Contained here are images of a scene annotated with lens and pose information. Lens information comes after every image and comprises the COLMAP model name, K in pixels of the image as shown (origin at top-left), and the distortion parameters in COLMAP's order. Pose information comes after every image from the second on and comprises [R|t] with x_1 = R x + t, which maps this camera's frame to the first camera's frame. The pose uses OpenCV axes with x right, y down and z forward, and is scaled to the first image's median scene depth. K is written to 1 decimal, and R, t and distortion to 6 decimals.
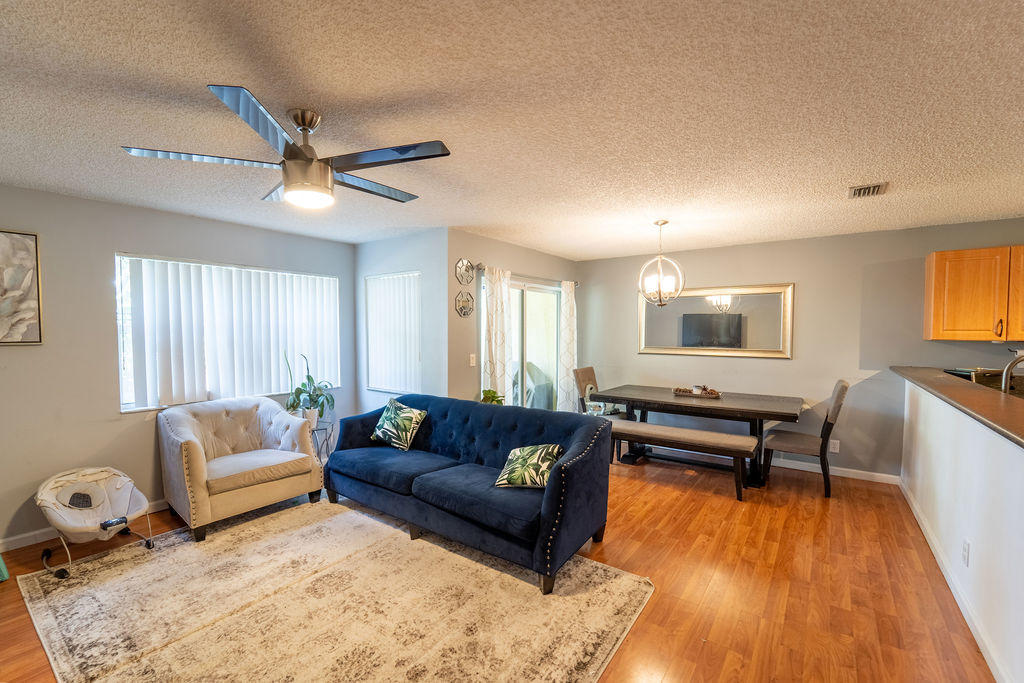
lens RADIAL K [[429.1, 0, 512.0], [0, 429.1, 346.9], [0, 0, 1]] dist [-0.021561, 0.000758]
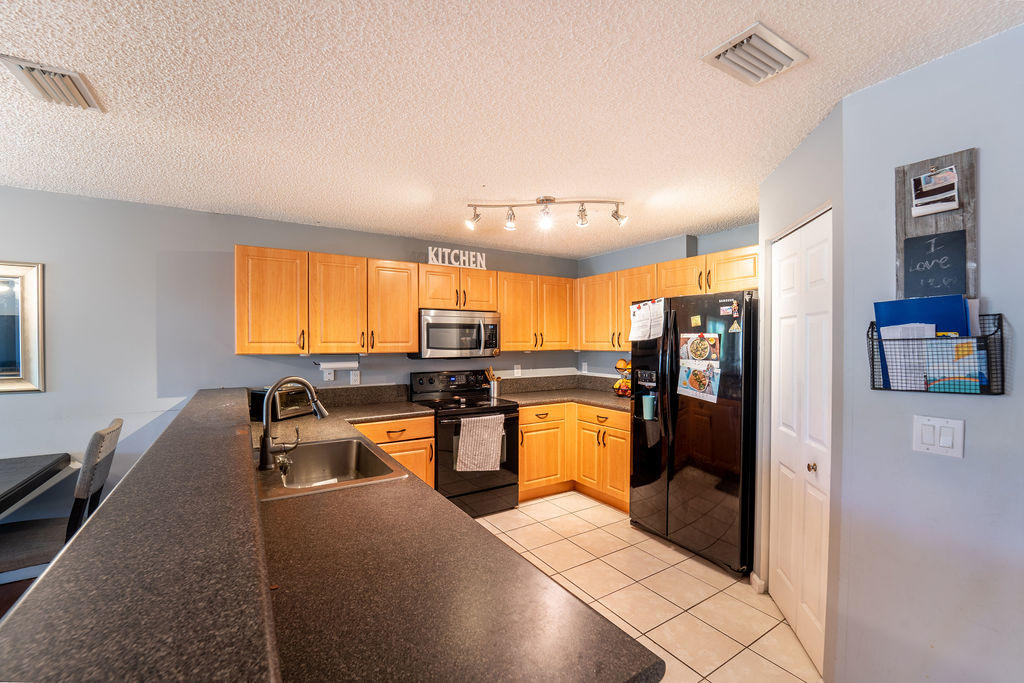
lens RADIAL K [[429.1, 0, 506.6], [0, 429.1, 346.4], [0, 0, 1]] dist [-0.021561, 0.000758]
pose [[0.361263, -0.008720, 0.932423, 0.459024], [0.032680, 0.999460, -0.003315, -0.012979], [-0.931891, 0.031669, 0.361353, 0.238674]]
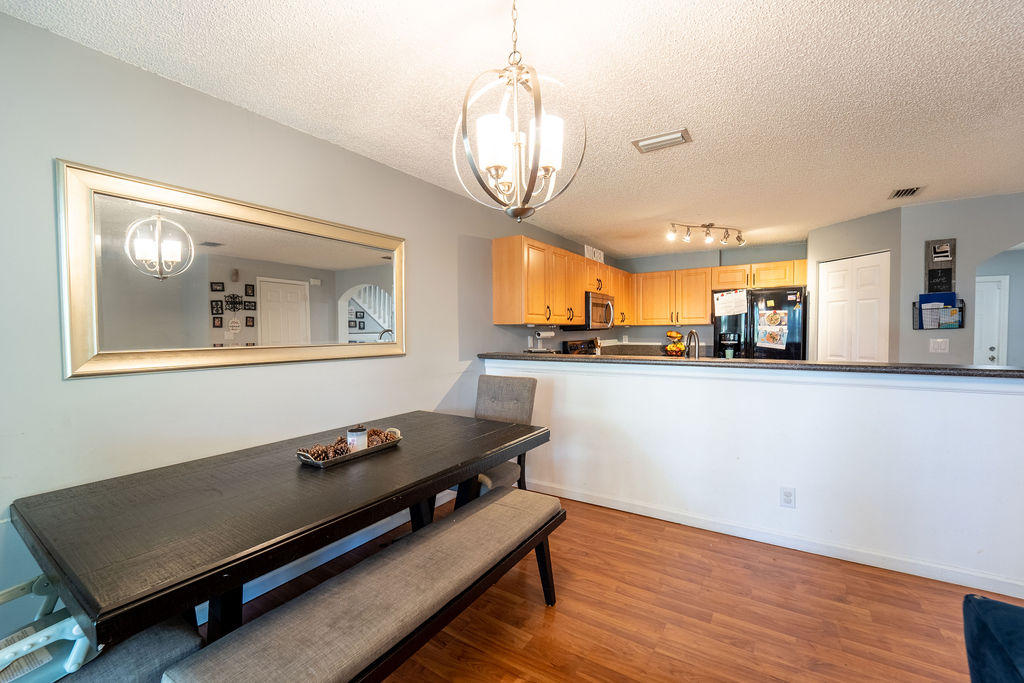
lens RADIAL K [[429.1, 0, 526.4], [0, 429.1, 332.5], [0, 0, 1]] dist [-0.021561, 0.000758]
pose [[-0.062727, -0.006261, 0.998011, -0.025549], [0.045982, 0.998900, 0.009156, -0.005197], [-0.996971, 0.046465, -0.062371, 1.142110]]
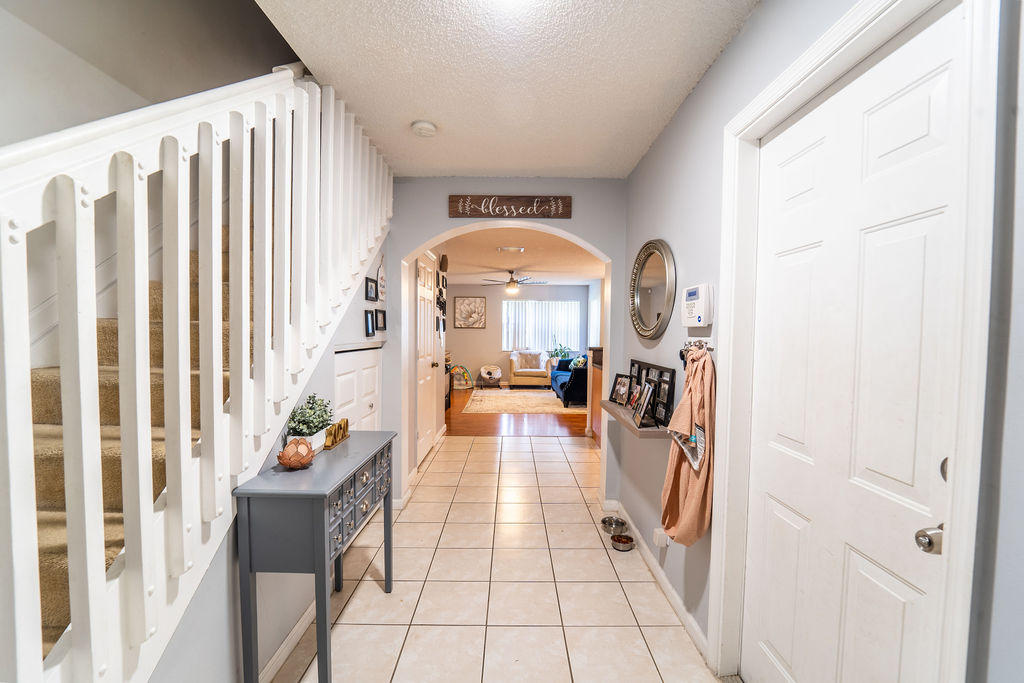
lens RADIAL K [[429.1, 0, 504.3], [0, 429.1, 352.7], [0, 0, 1]] dist [-0.021561, 0.000758]
pose [[0.578679, 0.045068, -0.814309, 1.635331], [-0.039847, 0.998842, 0.026964, 0.080292], [0.814581, 0.016845, 0.579805, -0.819769]]
